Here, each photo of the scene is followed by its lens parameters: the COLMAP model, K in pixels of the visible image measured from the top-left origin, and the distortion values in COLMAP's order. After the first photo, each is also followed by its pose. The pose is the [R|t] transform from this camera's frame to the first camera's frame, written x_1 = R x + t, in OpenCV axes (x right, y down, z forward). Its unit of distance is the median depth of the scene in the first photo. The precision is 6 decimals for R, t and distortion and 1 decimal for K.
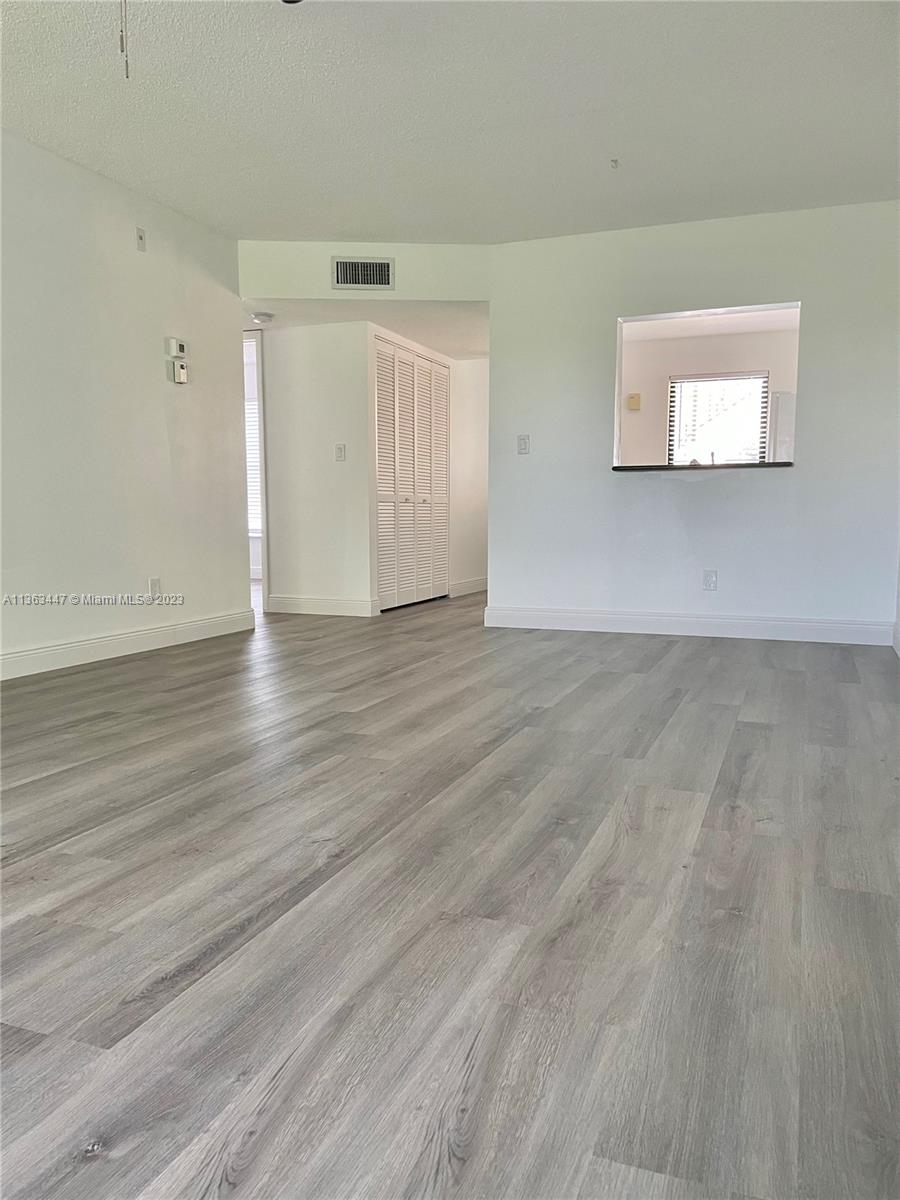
lens RADIAL K [[916.9, 0, 453.6], [0, 916.9, 600.6], [0, 0, 1]] dist [0.039079, -0.011984]
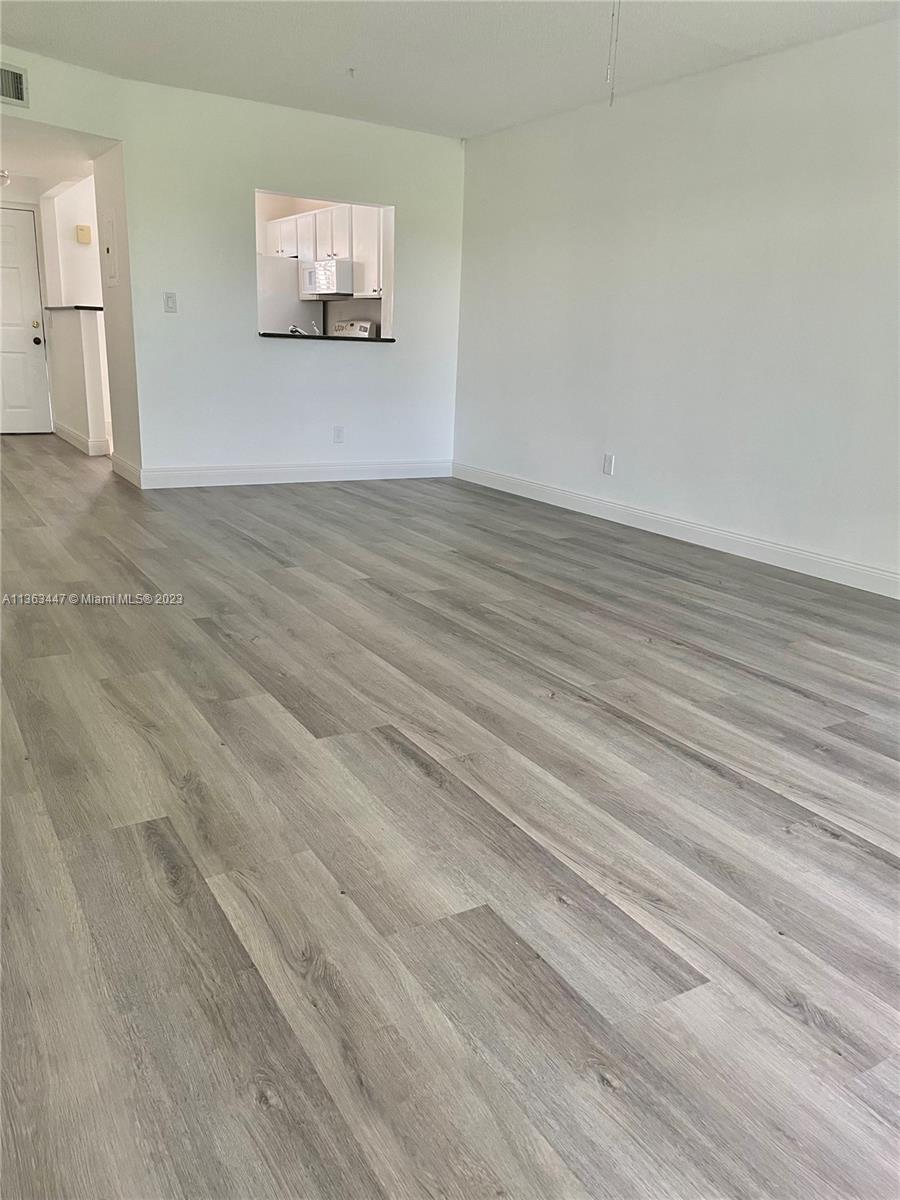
lens RADIAL K [[916.9, 0, 457.4], [0, 916.9, 606.4], [0, 0, 1]] dist [0.039079, -0.011984]
pose [[0.612769, -0.195957, 0.765581, -1.426902], [0.039294, 0.975126, 0.218141, -0.145156], [-0.789284, -0.103588, 0.605227, 0.278714]]
